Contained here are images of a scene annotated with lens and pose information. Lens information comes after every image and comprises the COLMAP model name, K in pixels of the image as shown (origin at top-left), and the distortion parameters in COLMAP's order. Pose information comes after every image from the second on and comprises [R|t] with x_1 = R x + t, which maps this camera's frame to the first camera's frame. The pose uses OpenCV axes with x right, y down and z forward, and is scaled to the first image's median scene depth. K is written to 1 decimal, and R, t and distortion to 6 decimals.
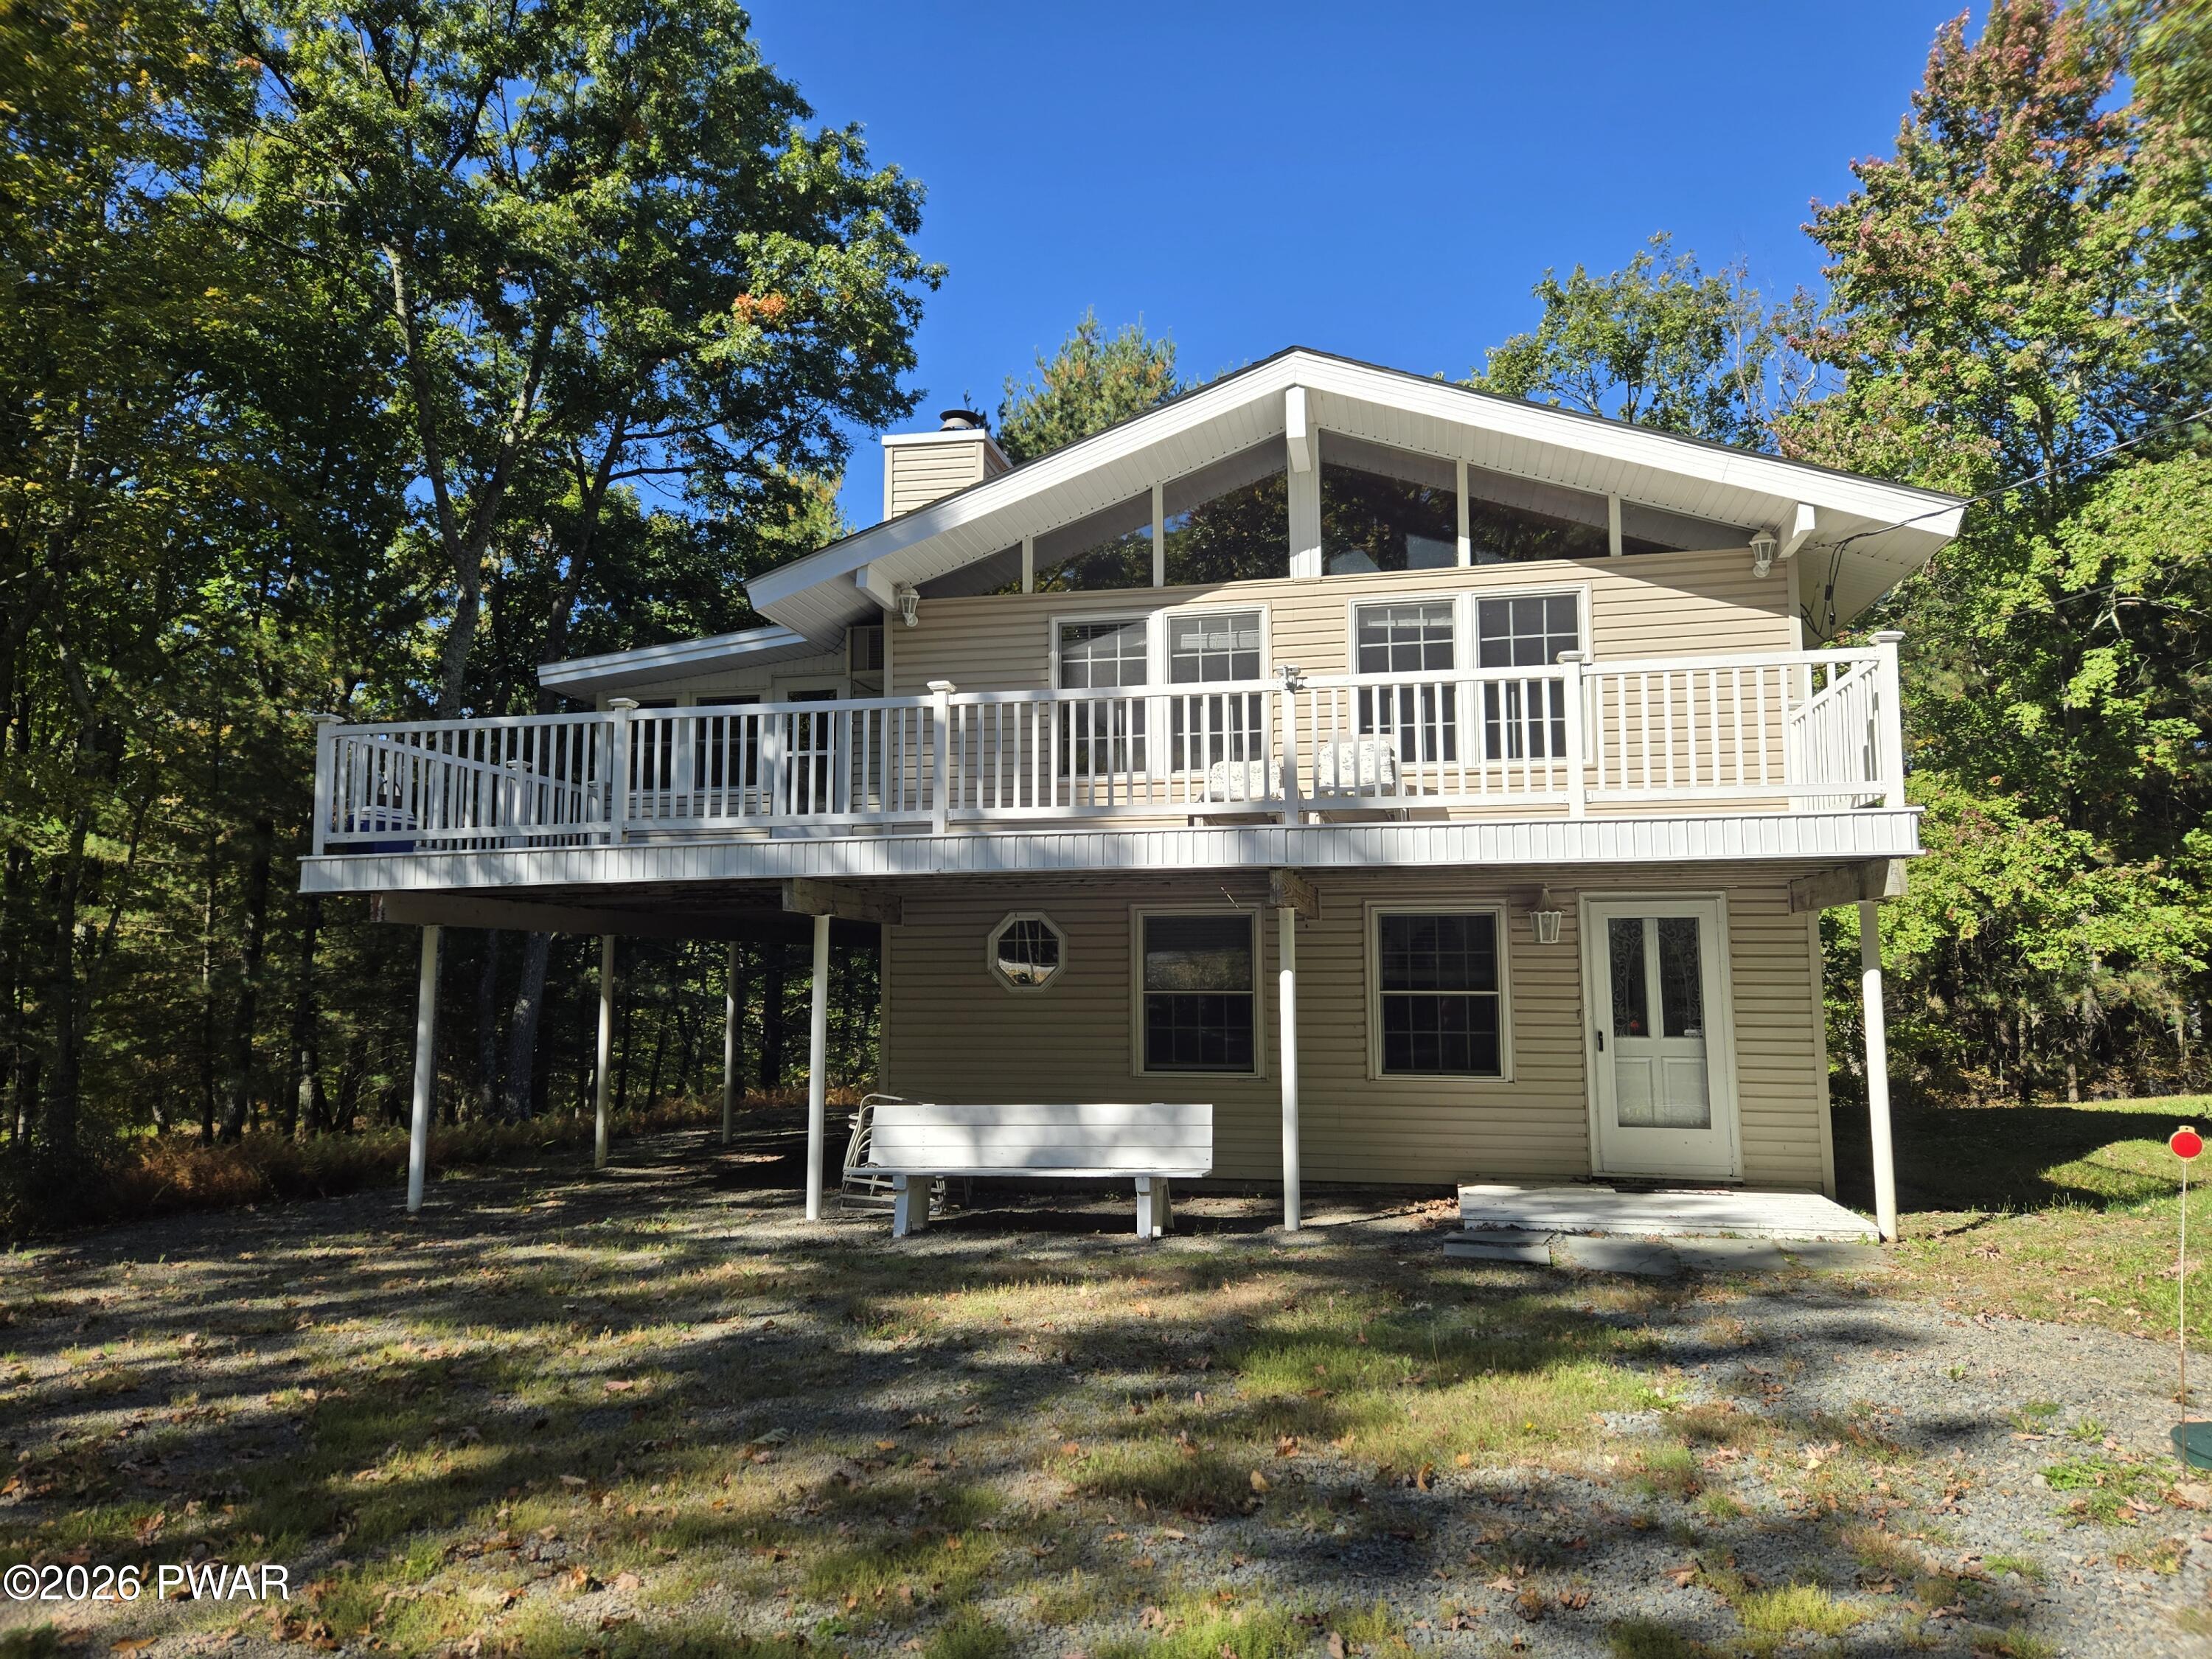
lens RADIAL K [[1499.1, 0, 1052.8], [0, 1499.1, 832.0], [0, 0, 1]] dist [0.048361, -0.000038]
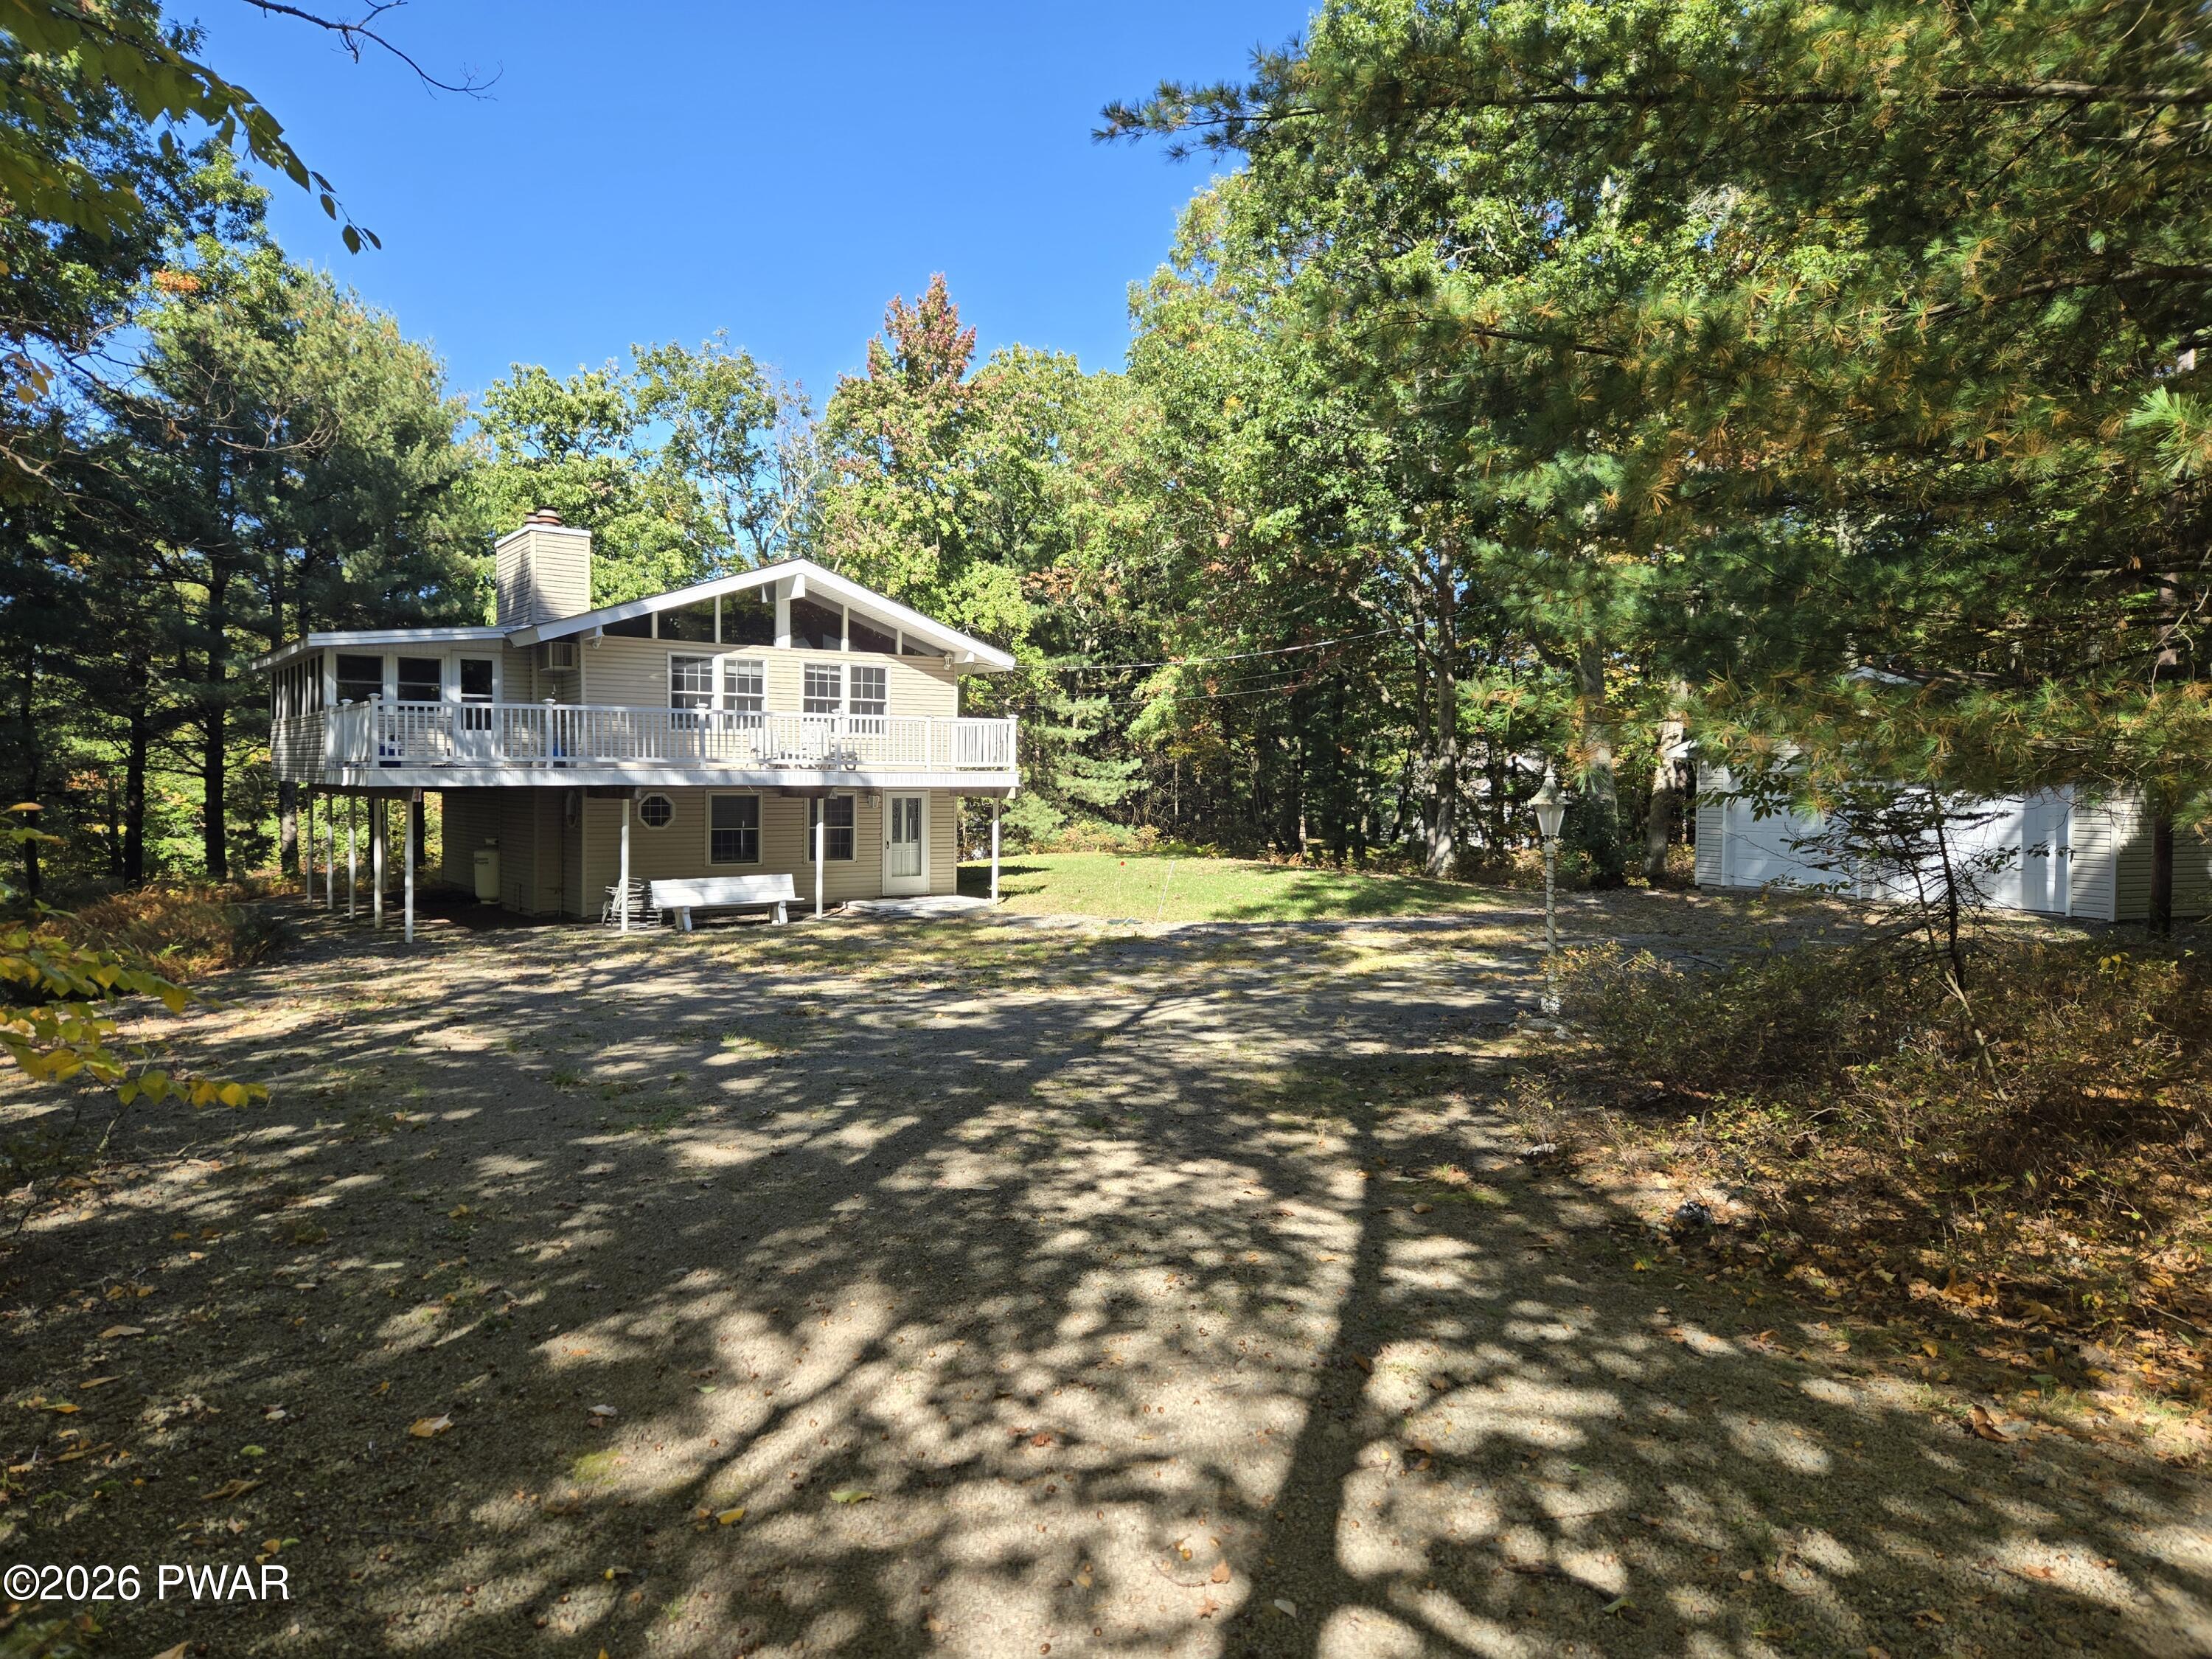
lens RADIAL K [[1470.3, 0, 1106.0], [0, 1470.3, 829.5], [0, 0, 1]] dist [0.001434, 0.000031]
pose [[0.675809, -0.017725, 0.736864, -1.210535], [-0.085371, 0.991100, 0.102138, -0.173254], [-0.732116, -0.131933, 0.668281, -0.936230]]
